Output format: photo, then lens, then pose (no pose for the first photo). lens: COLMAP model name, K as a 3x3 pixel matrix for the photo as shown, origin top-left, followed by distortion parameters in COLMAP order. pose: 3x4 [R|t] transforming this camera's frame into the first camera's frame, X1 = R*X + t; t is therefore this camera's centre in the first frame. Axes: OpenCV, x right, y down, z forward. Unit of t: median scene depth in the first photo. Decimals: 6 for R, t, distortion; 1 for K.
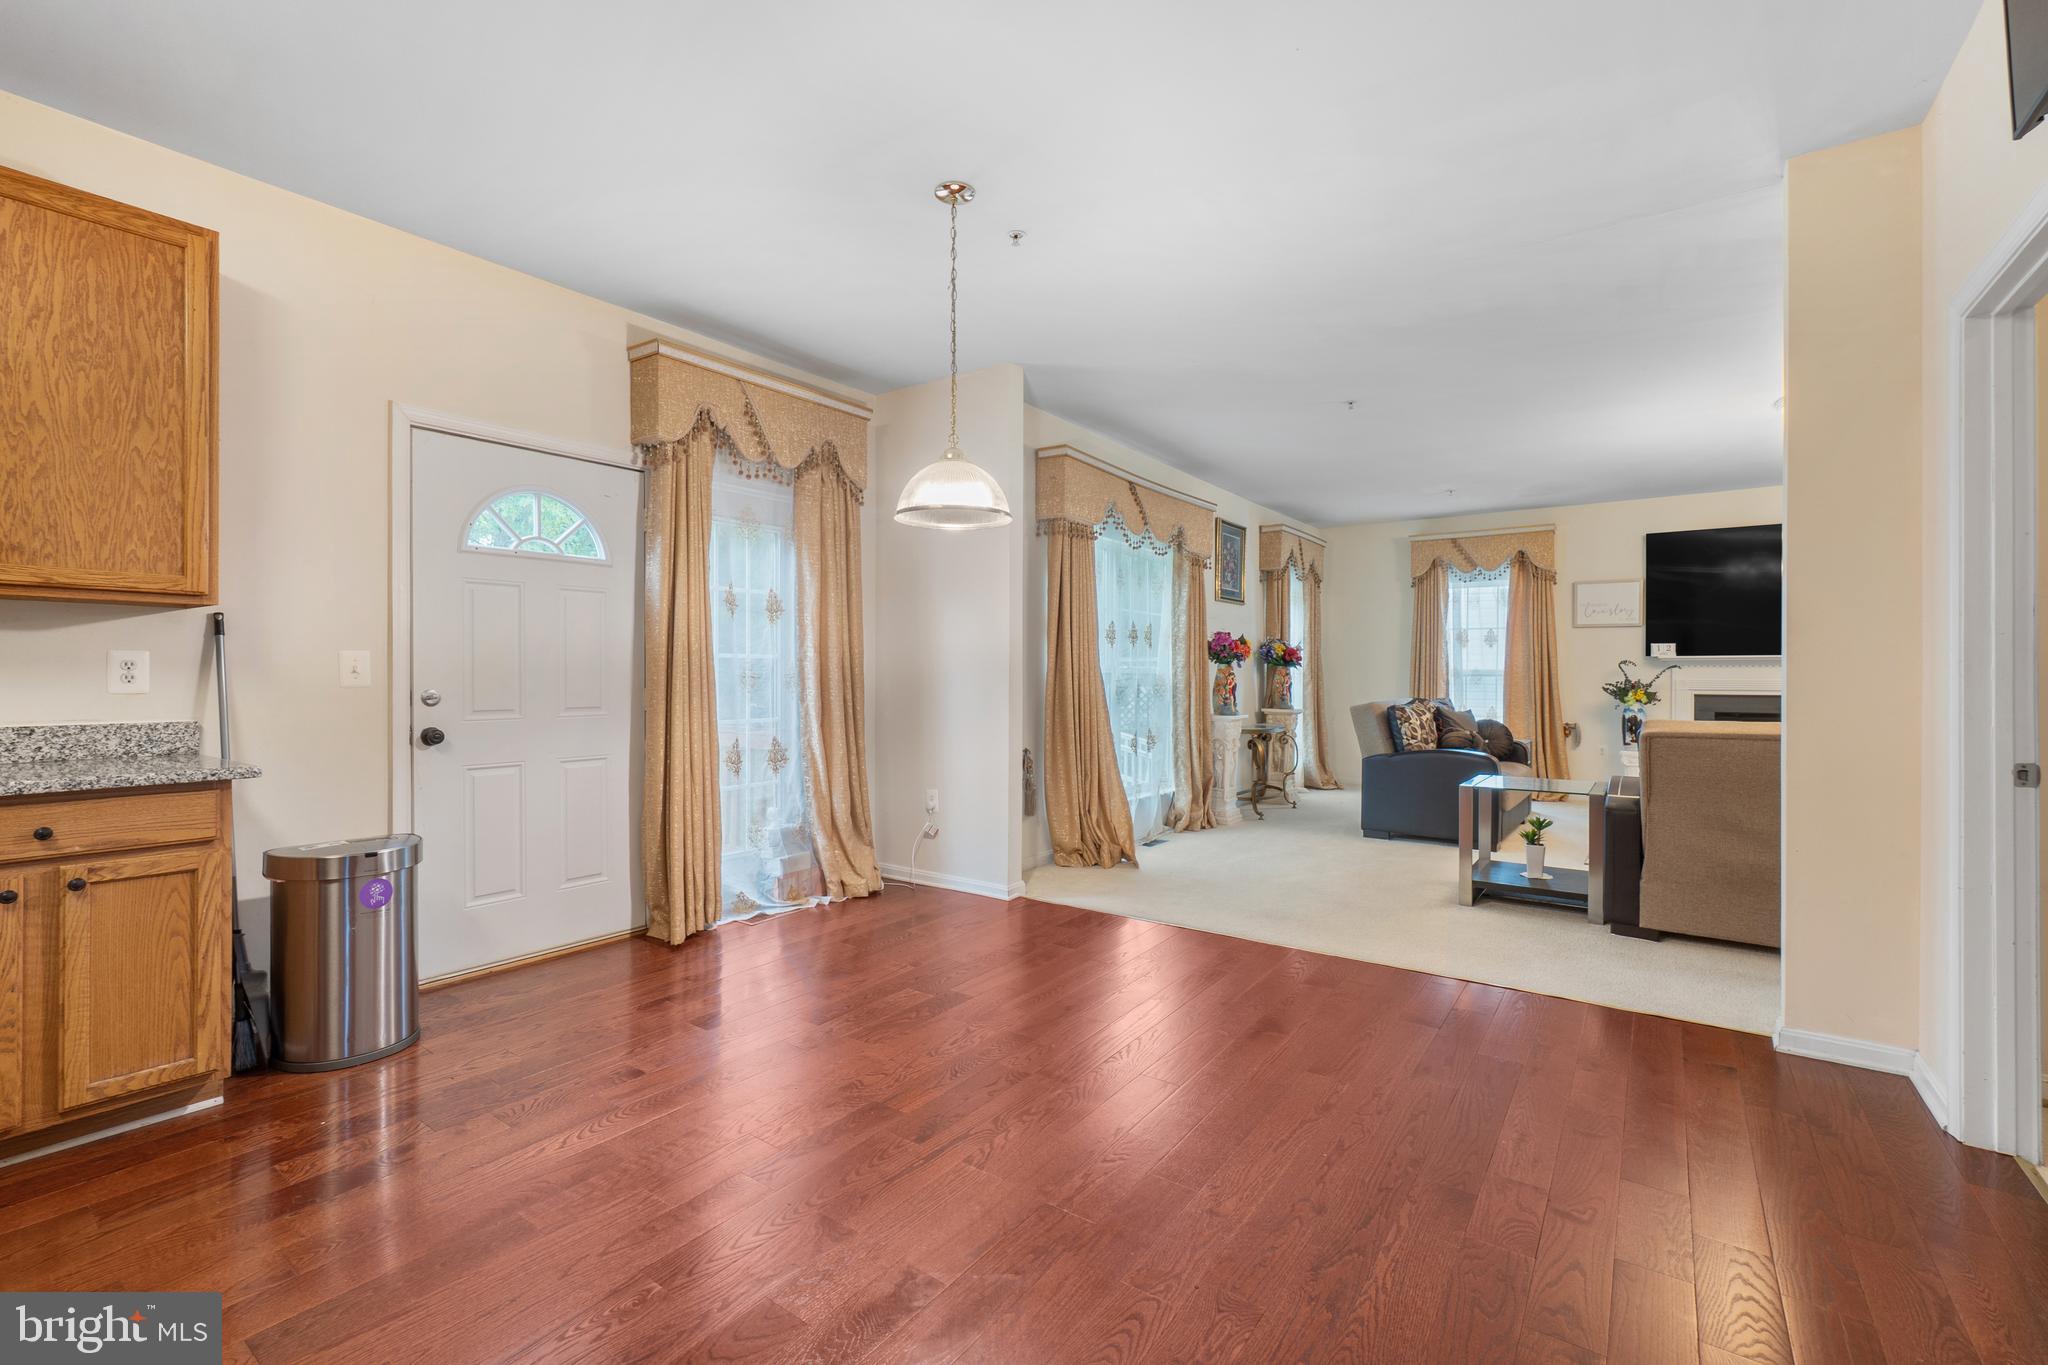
lens RADIAL K [[878.1, 0, 1026.2], [0, 878.1, 677.0], [0, 0, 1]] dist [0.000019, -0.000494]
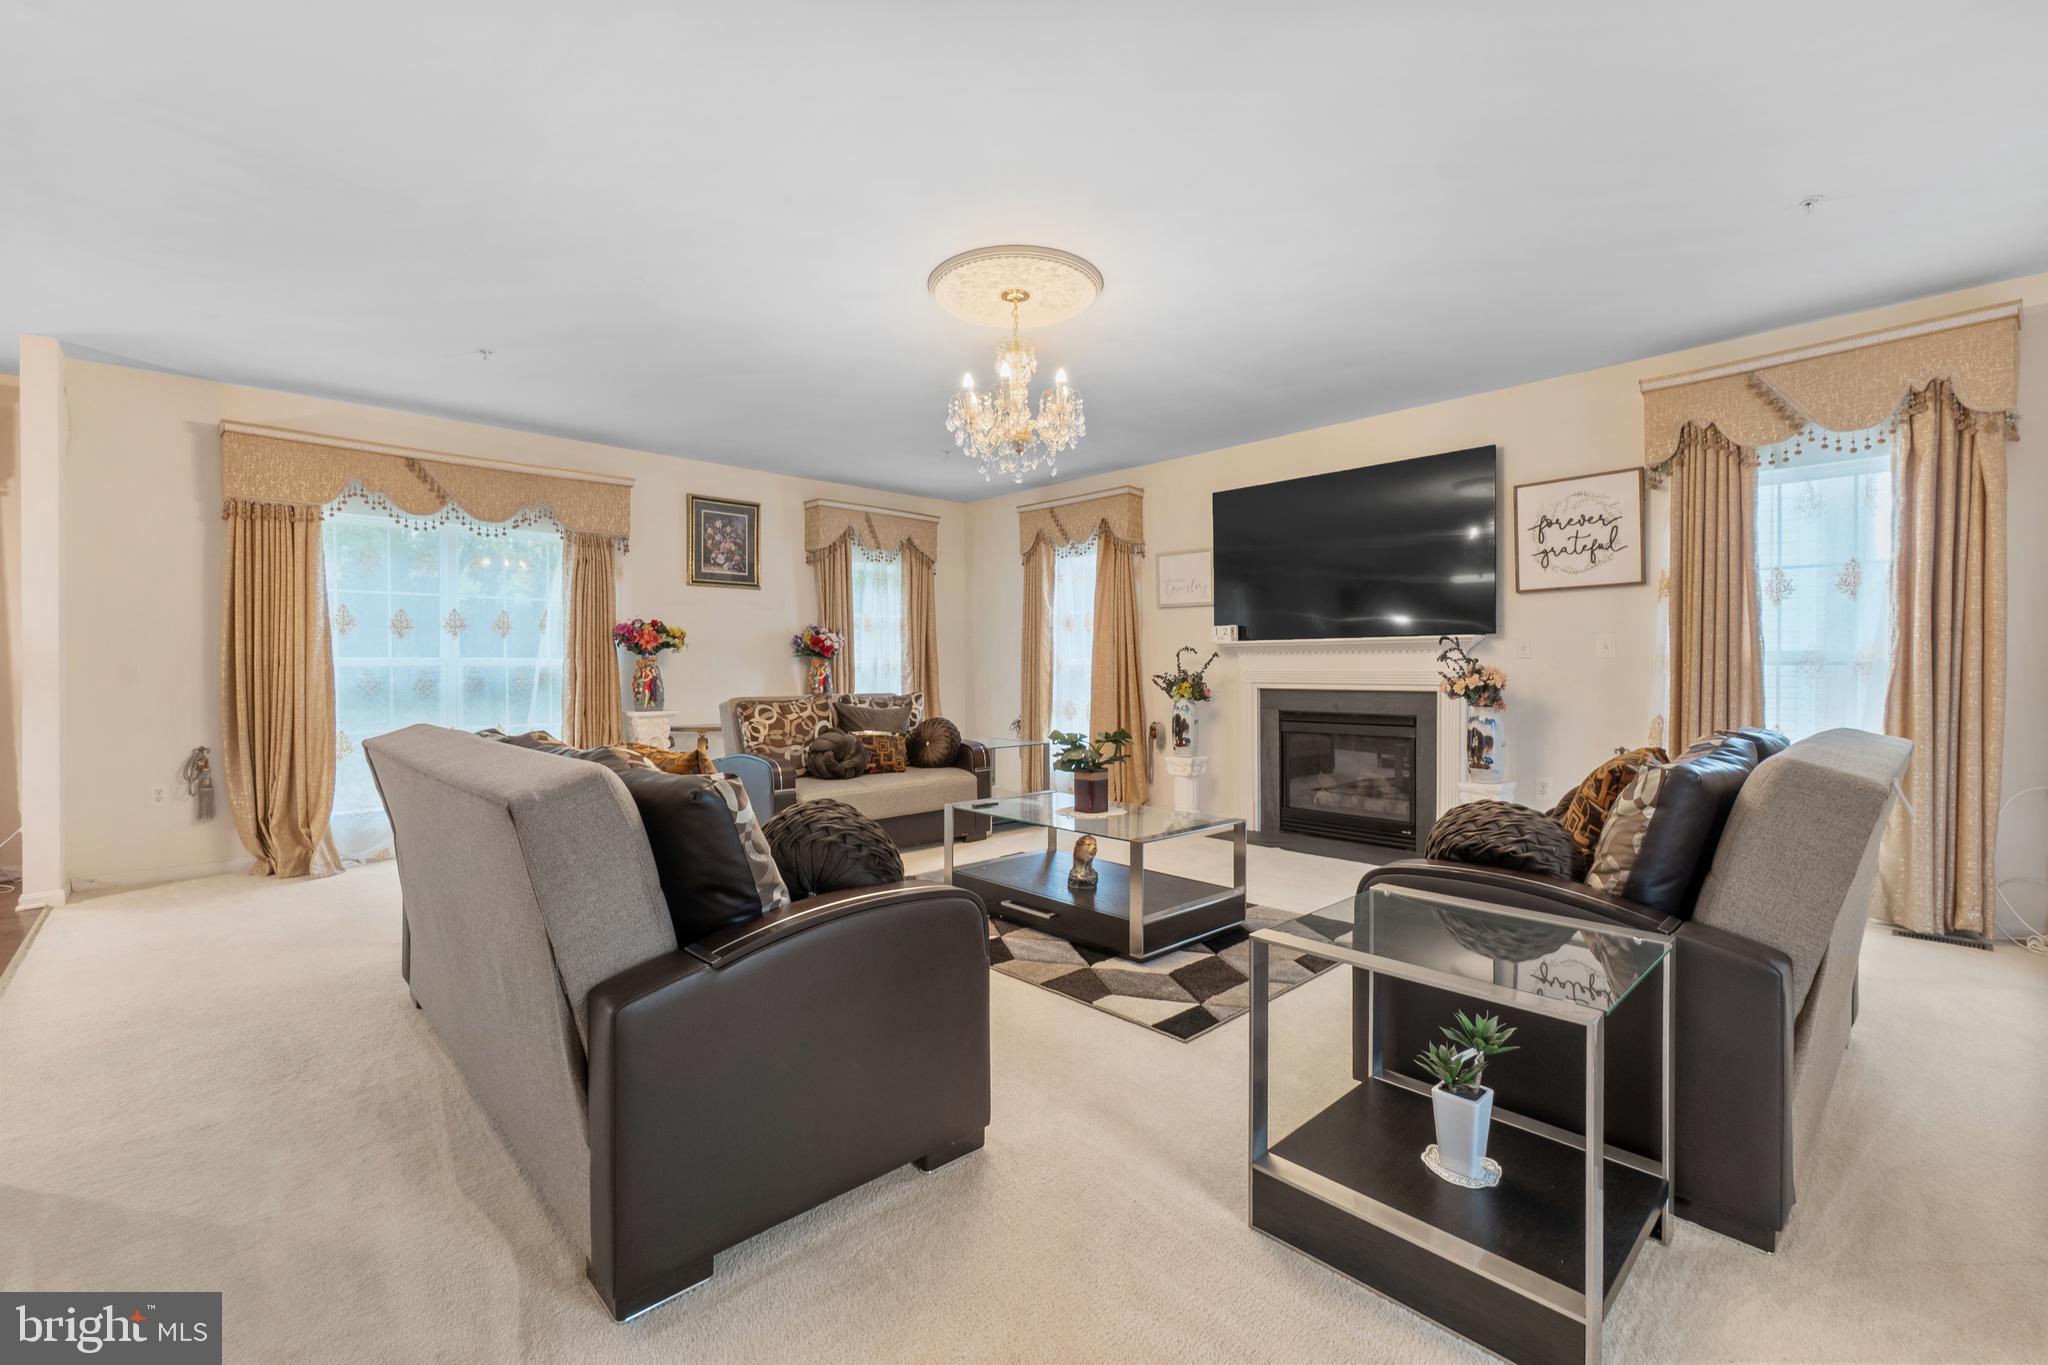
lens RADIAL K [[878.1, 0, 1027.4], [0, 878.1, 669.7], [0, 0, 1]] dist [0.000019, -0.000494]
pose [[0.982879, -0.005133, -0.184178, 0.686668], [0.004435, 0.999981, -0.004197, 0.005048], [0.184196, 0.003309, 0.982884, 0.163900]]
